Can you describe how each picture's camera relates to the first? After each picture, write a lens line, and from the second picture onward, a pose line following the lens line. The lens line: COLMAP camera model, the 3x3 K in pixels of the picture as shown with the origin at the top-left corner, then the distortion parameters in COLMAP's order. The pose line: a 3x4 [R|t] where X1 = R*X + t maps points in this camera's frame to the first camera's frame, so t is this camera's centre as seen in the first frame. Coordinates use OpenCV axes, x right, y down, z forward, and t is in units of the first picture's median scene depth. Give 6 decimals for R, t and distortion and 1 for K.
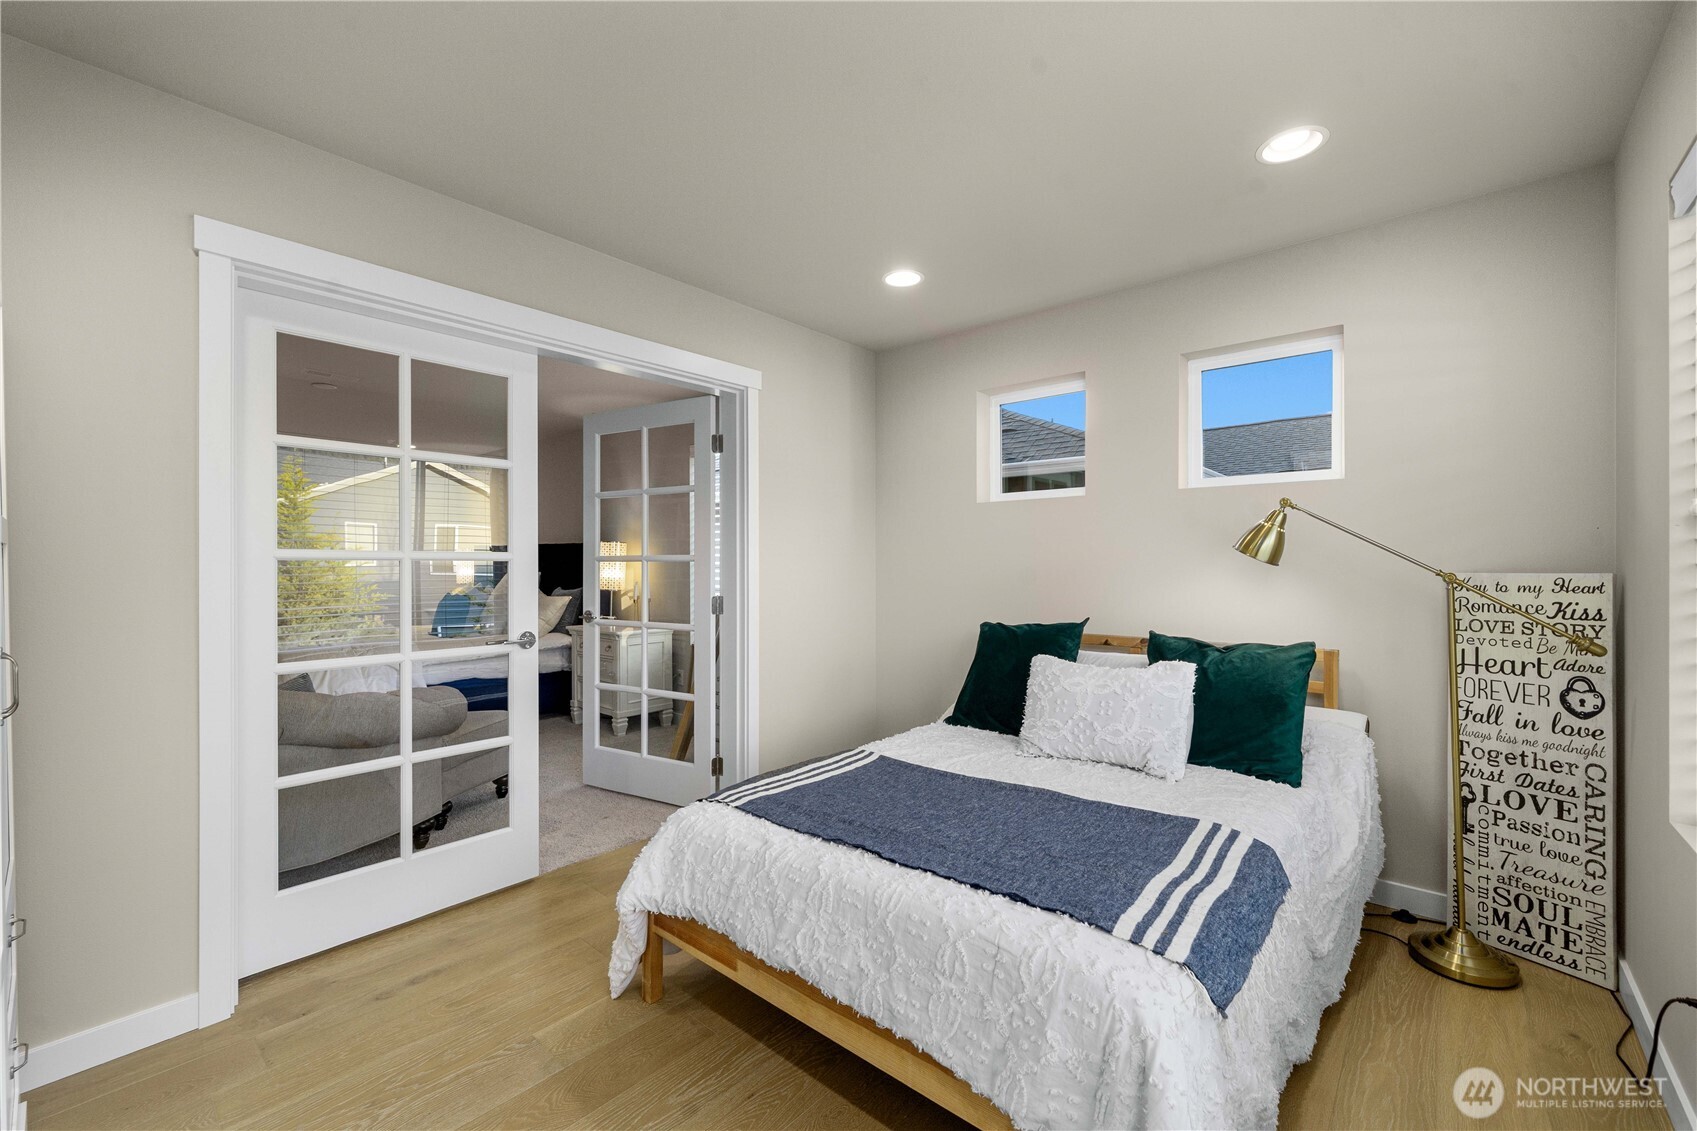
lens RADIAL K [[686.8, 0, 848.5], [0, 686.8, 565.5], [0, 0, 1]] dist [0.000117, 0.000026]
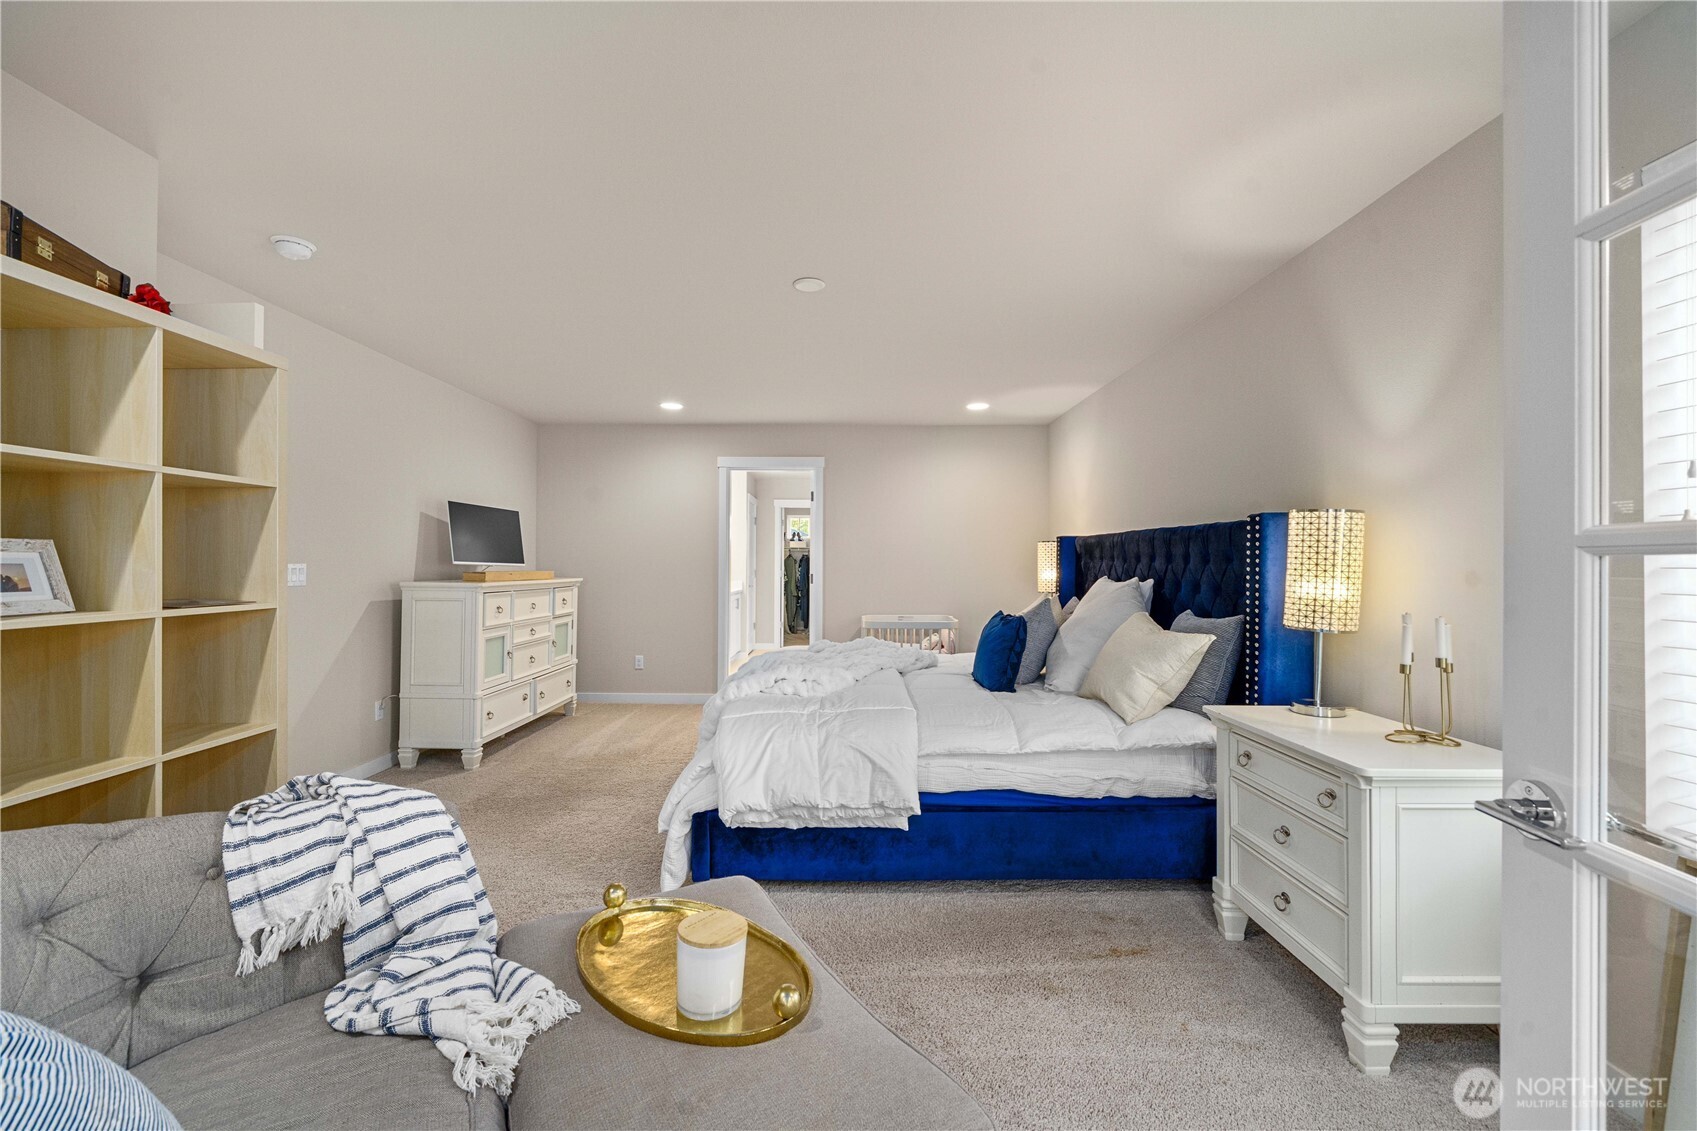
lens RADIAL K [[686.8, 0, 848.5], [0, 686.8, 565.5], [0, 0, 1]] dist [0.000117, 0.000026]
pose [[0.658782, 0.006947, -0.752302, -0.224084], [-0.005435, 0.999975, 0.004476, -0.002418], [0.752314, 0.001140, 0.658804, 0.523010]]
